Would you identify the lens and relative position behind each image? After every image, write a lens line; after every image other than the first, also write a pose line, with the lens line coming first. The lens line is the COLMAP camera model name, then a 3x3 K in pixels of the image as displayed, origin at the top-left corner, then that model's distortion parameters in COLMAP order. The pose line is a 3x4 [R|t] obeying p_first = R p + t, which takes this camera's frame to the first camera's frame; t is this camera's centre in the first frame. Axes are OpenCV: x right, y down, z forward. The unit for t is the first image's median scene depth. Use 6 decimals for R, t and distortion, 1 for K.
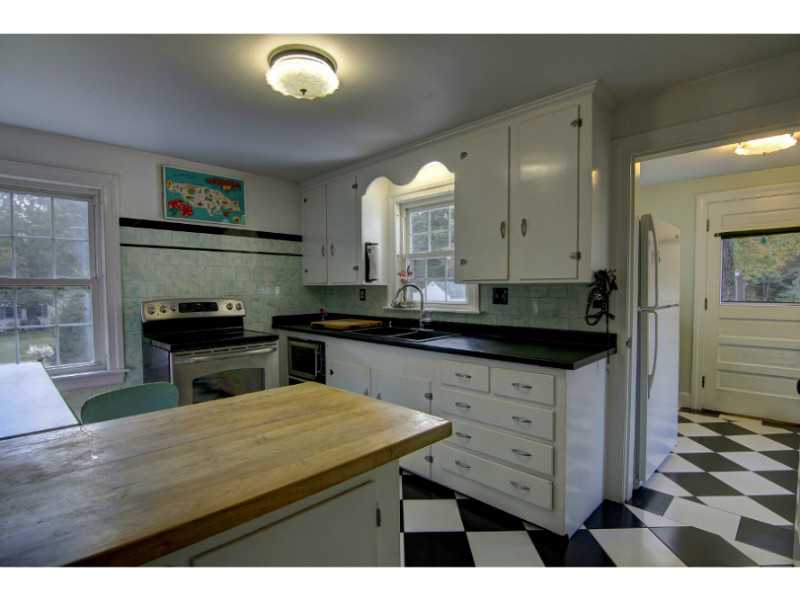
lens RADIAL K [[404.4, 0, 400.0], [0, 404.4, 300.0], [0, 0, 1]] dist [-0.001438, -0.000179]
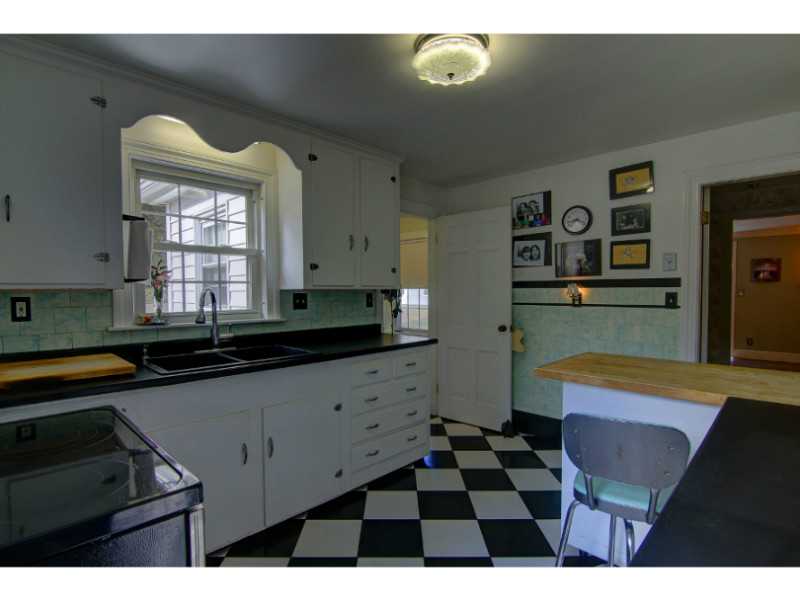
lens RADIAL K [[404.4, 0, 400.0], [0, 404.4, 300.0], [0, 0, 1]] dist [-0.001438, -0.000179]
pose [[0.010099, -0.013801, 0.999854, -0.694349], [0.038148, 0.999182, 0.013406, -0.015778], [-0.999221, 0.038007, 0.010617, 0.666480]]
